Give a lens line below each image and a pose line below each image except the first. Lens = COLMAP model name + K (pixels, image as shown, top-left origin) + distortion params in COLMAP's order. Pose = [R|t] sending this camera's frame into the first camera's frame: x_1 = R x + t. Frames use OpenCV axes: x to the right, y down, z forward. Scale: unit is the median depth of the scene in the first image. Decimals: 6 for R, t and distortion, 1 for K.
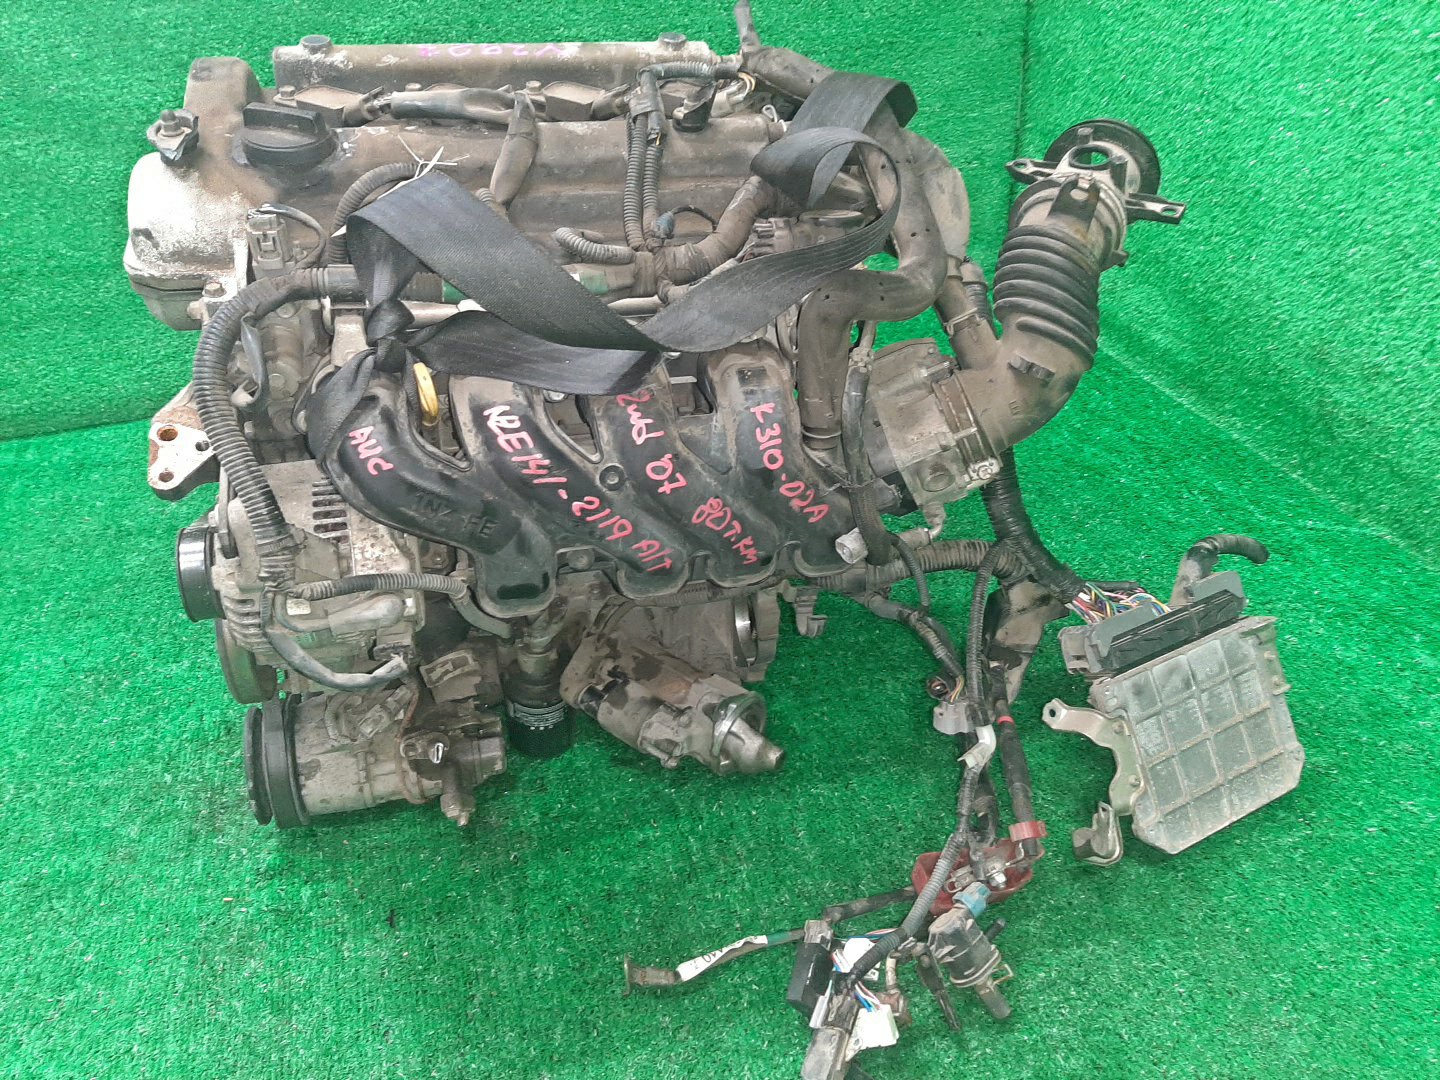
lens RADIAL K [[1079.8, 0, 720.9], [0, 1079.8, 536.4], [0, 0, 1]] dist [0.005075, -0.019389]
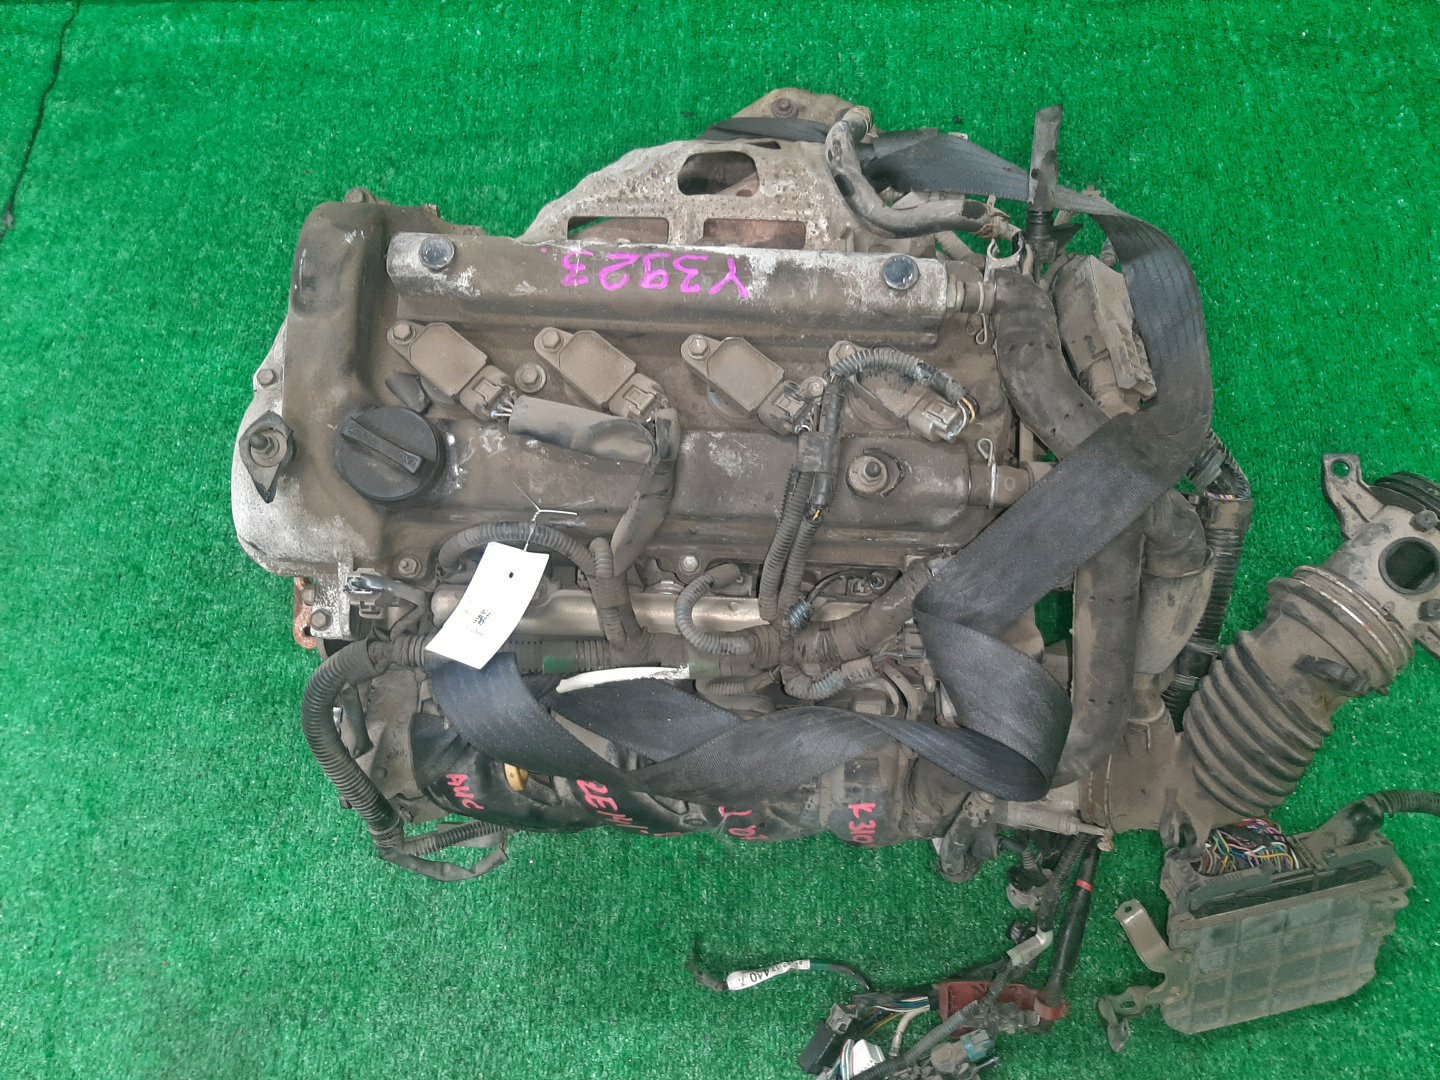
lens RADIAL K [[1079.8, 0, 722.0], [0, 1079.8, 537.4], [0, 0, 1]] dist [0.005075, -0.019389]
pose [[0.951749, 0.269917, -0.146007, -0.003308], [-0.143033, 0.811121, 0.567119, -0.828577], [0.271504, -0.518871, 0.810592, 0.324270]]
